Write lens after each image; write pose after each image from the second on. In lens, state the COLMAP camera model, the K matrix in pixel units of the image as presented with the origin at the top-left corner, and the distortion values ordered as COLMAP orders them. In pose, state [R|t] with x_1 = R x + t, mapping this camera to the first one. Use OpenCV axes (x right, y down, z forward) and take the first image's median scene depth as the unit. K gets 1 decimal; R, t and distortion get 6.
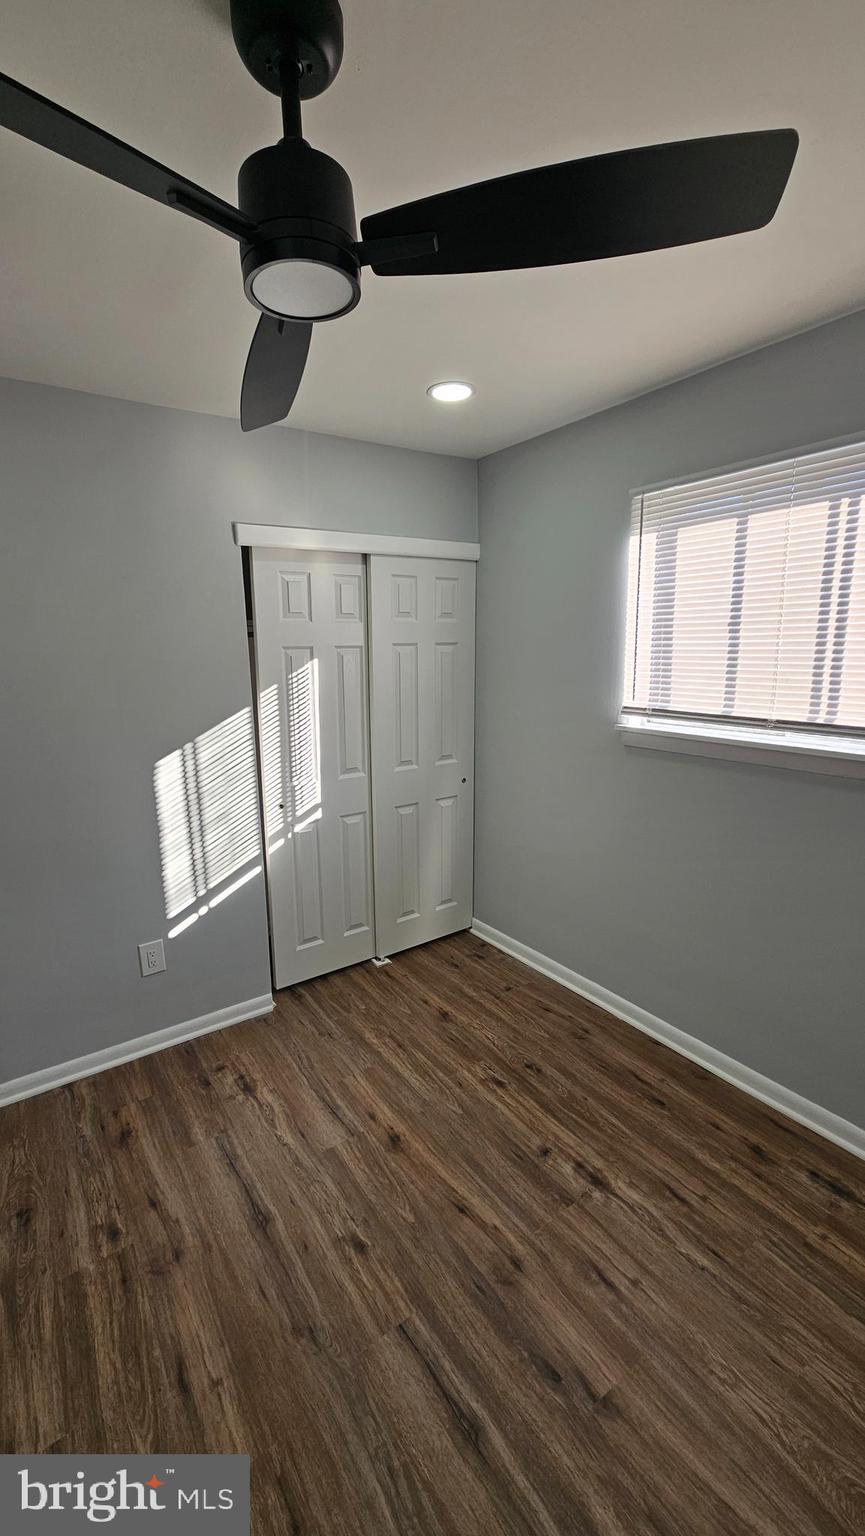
lens RADIAL K [[624.3, 0, 400.1], [0, 624.3, 755.4], [0, 0, 1]] dist [0.001436, 0.000247]
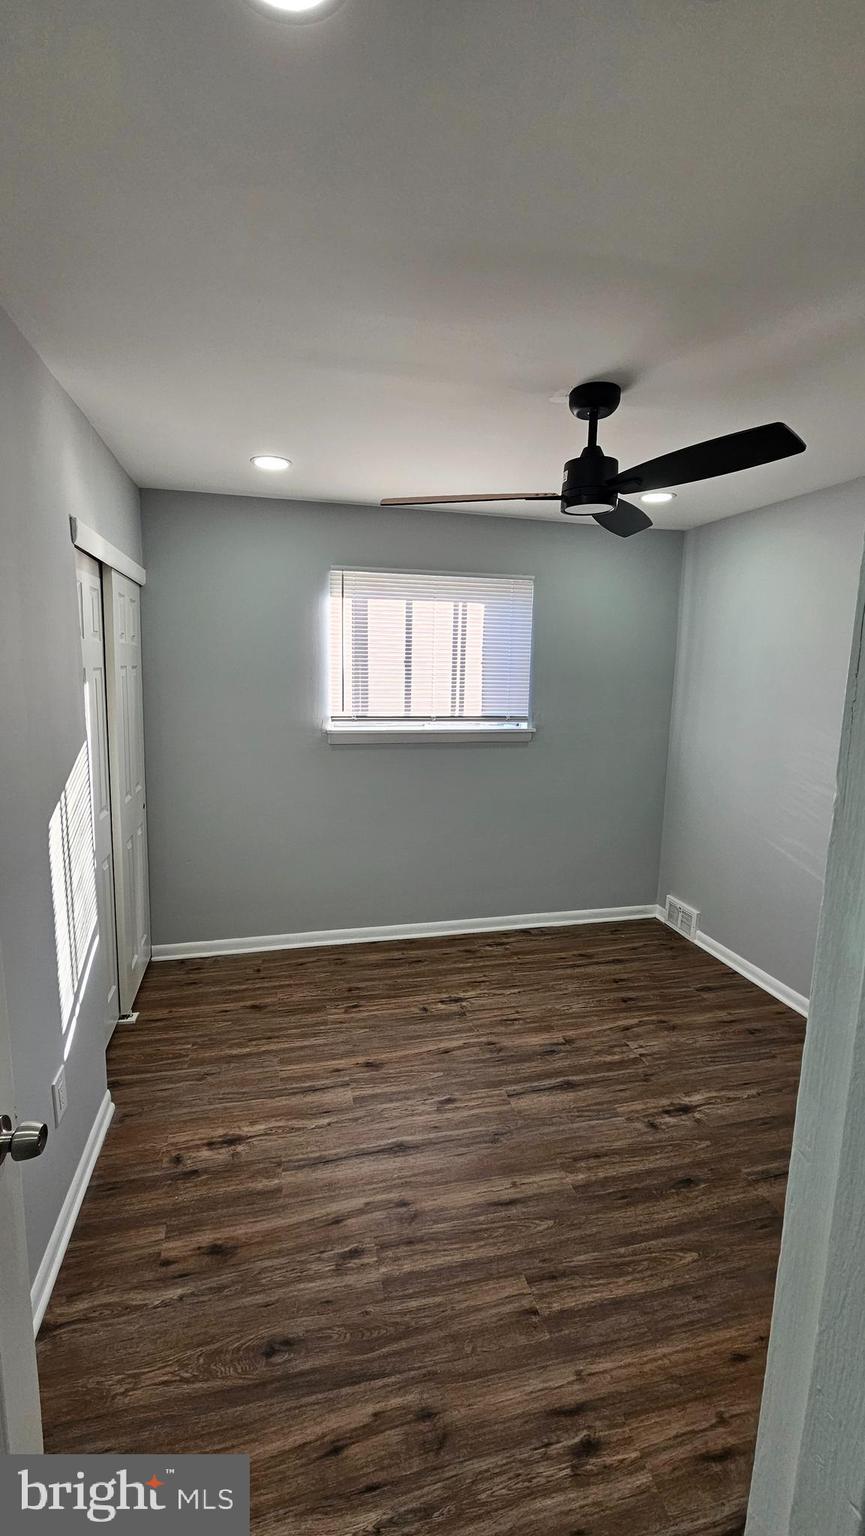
lens RADIAL K [[624.3, 0, 421.5], [0, 624.3, 760.1], [0, 0, 1]] dist [0.001436, 0.000247]
pose [[0.359489, -0.115053, 0.926029, -1.079136], [0.144237, 0.987295, 0.066671, -0.057812], [-0.921935, 0.109600, 0.371517, 0.378608]]
